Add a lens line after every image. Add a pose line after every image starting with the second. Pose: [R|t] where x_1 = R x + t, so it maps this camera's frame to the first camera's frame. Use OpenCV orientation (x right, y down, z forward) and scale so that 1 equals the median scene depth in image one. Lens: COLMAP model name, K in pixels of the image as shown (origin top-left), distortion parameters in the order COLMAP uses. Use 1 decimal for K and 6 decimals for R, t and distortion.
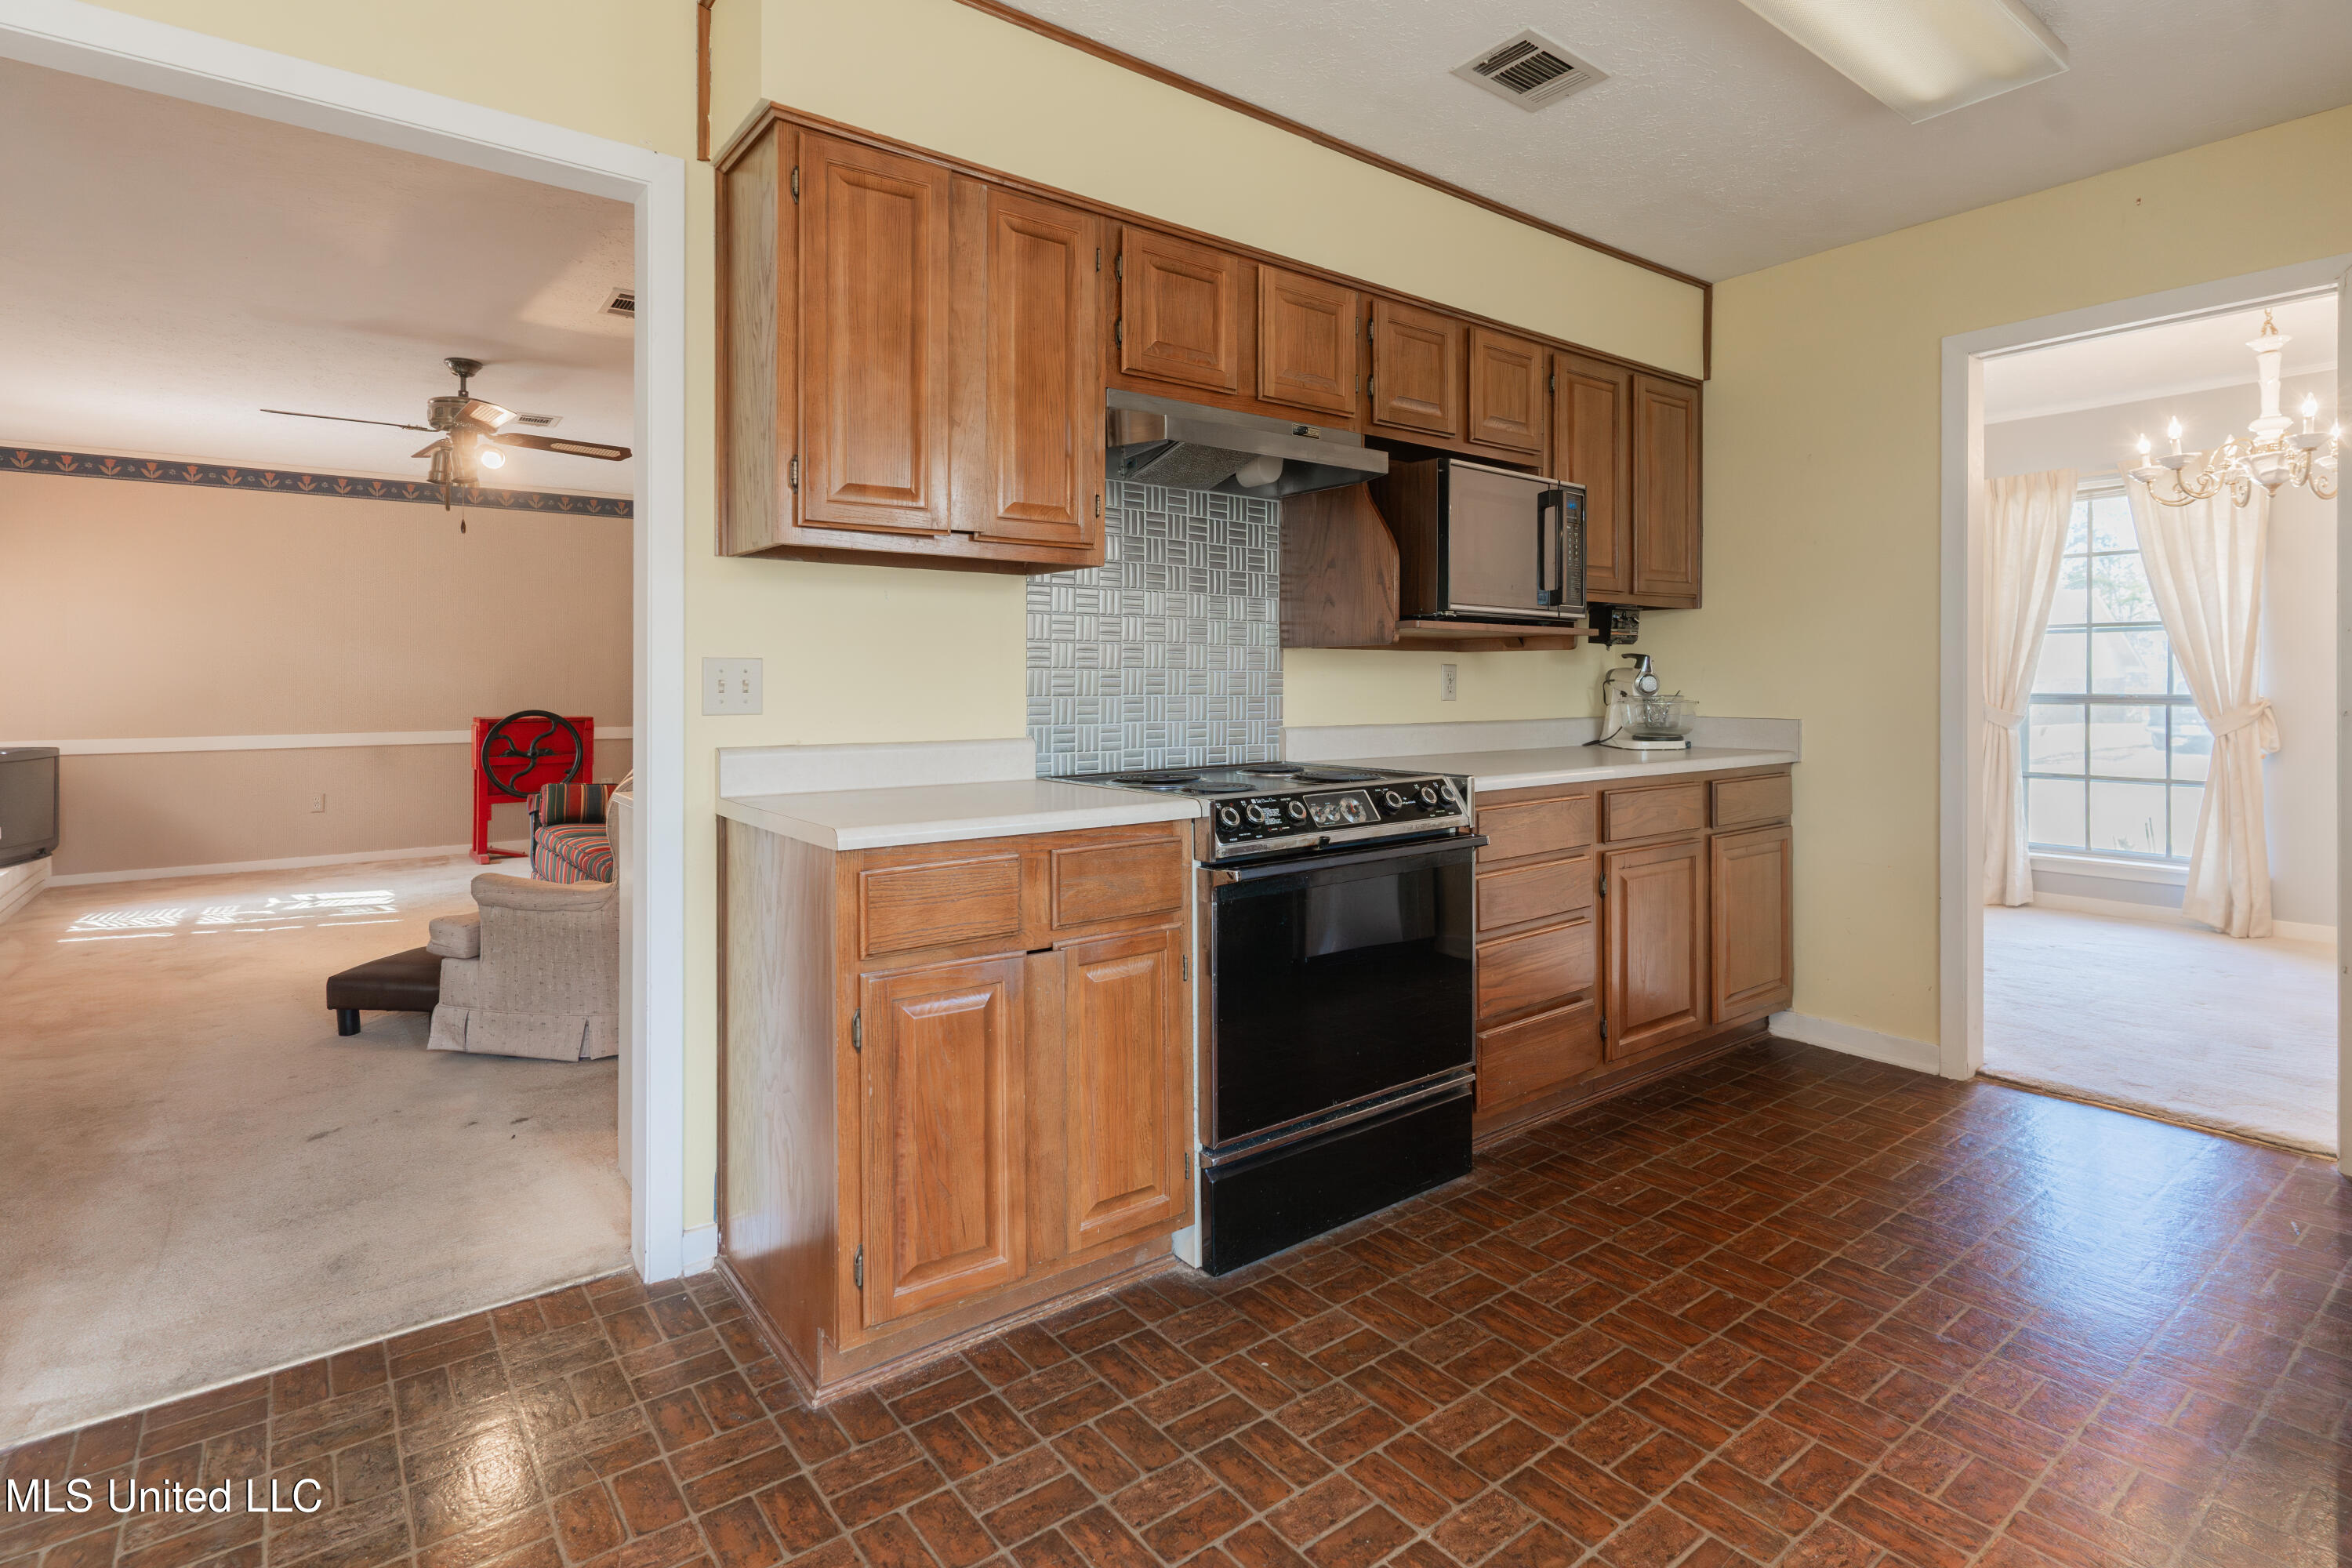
lens RADIAL K [[1139.9, 0, 1174.8], [0, 1139.9, 685.8], [0, 0, 1]] dist [0.003322, 0.000548]
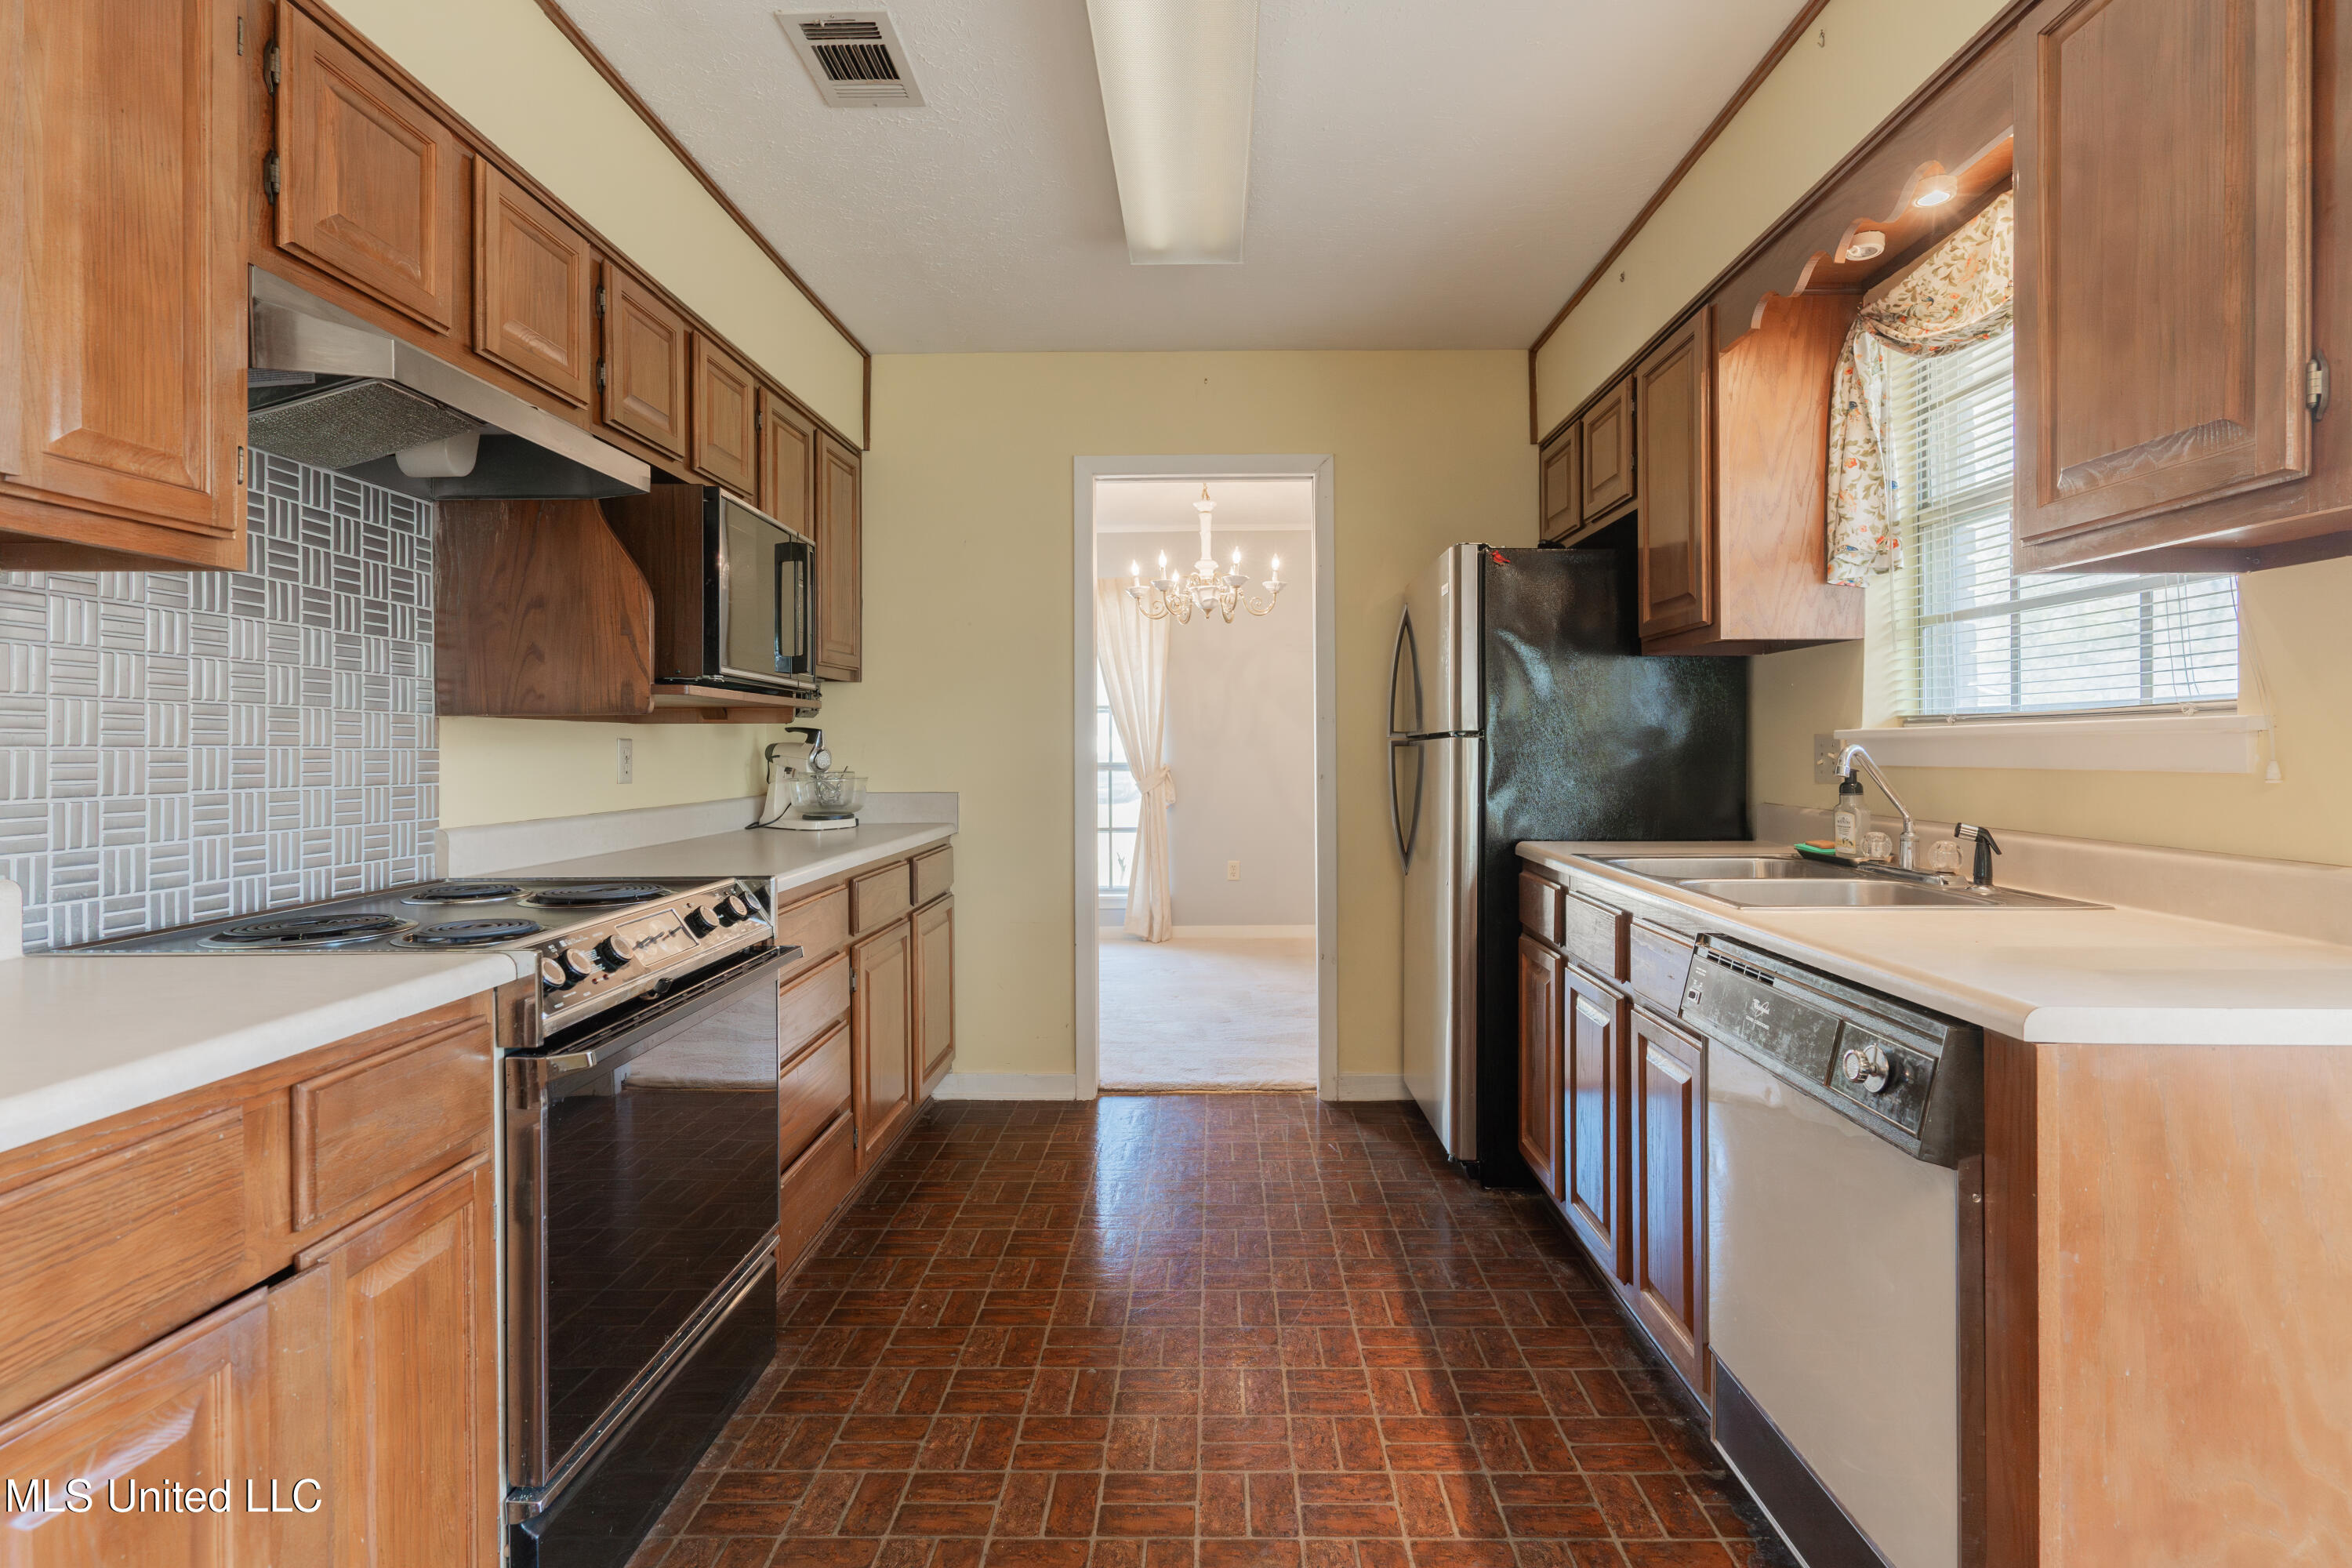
lens RADIAL K [[1153.3, 0, 1180.3], [0, 1153.3, 749.6], [0, 0, 1]] dist [0.004509, 0.001692]
pose [[0.621483, -0.004261, 0.783416, -0.191493], [0.008418, 0.999964, -0.001240, -0.008349], [-0.783382, 0.007365, 0.621497, 0.222735]]
